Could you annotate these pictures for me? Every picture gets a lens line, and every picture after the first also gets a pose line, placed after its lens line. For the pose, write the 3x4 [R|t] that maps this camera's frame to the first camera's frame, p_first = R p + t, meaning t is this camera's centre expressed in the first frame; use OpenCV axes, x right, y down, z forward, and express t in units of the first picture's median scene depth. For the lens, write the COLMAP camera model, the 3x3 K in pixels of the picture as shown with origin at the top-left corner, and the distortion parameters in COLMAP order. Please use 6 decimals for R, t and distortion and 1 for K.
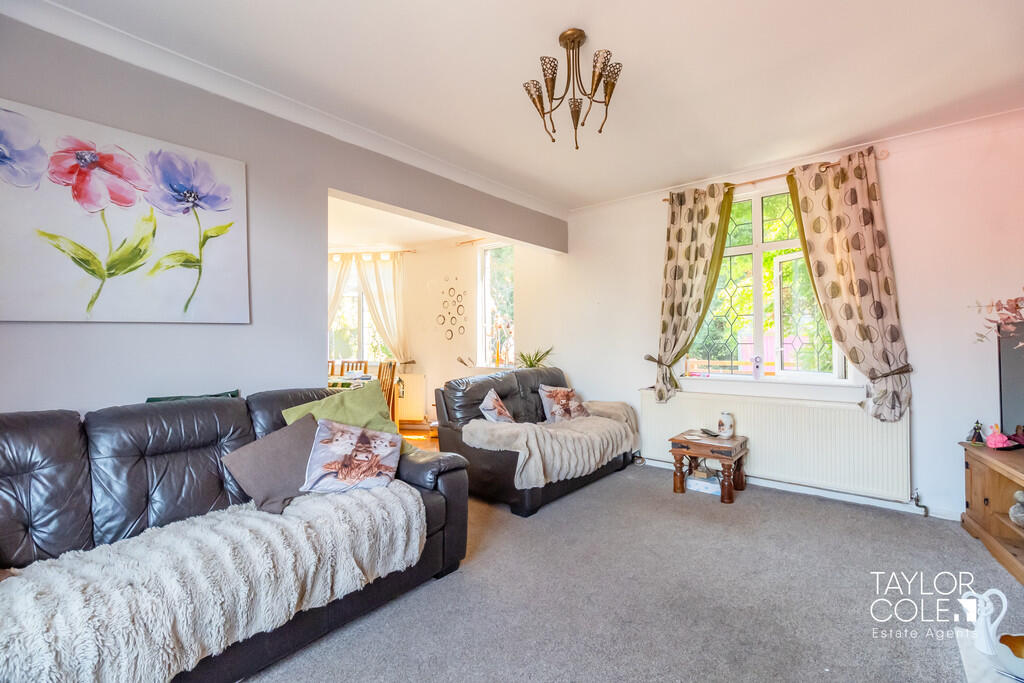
lens RADIAL K [[439.1, 0, 513.6], [0, 439.1, 341.6], [0, 0, 1]] dist [-0.002554, -0.000222]
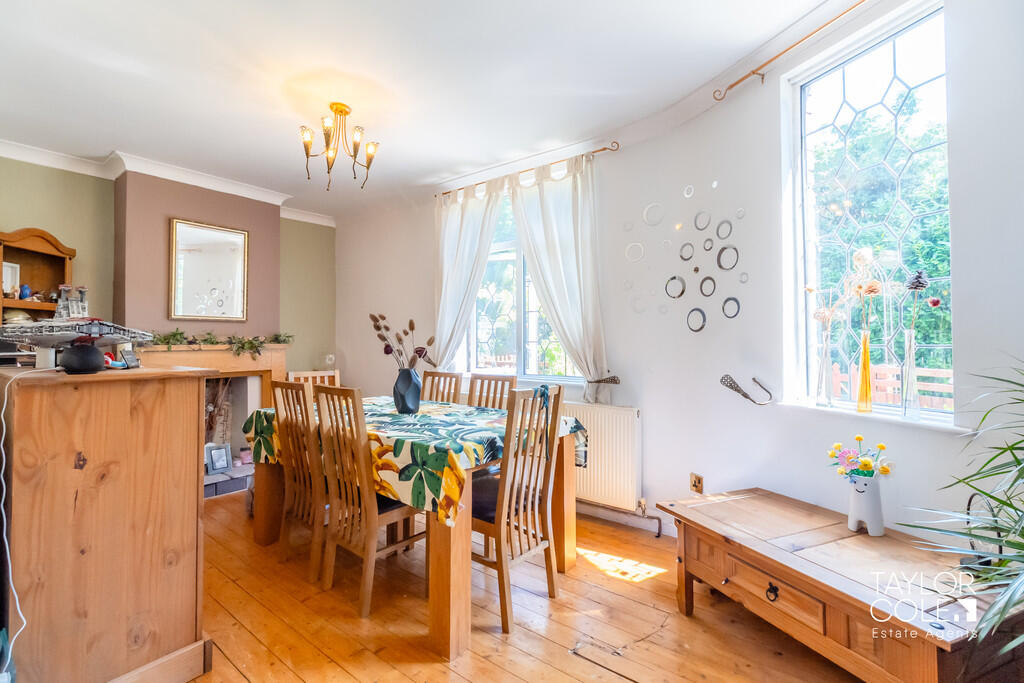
lens RADIAL K [[439.1, 0, 508.3], [0, 439.1, 333.3], [0, 0, 1]] dist [-0.002554, -0.000222]
pose [[0.871970, -0.007760, -0.489498, -0.097214], [-0.000947, 0.999846, -0.017537, 0.004153], [0.489558, 0.015755, 0.871828, 0.538558]]
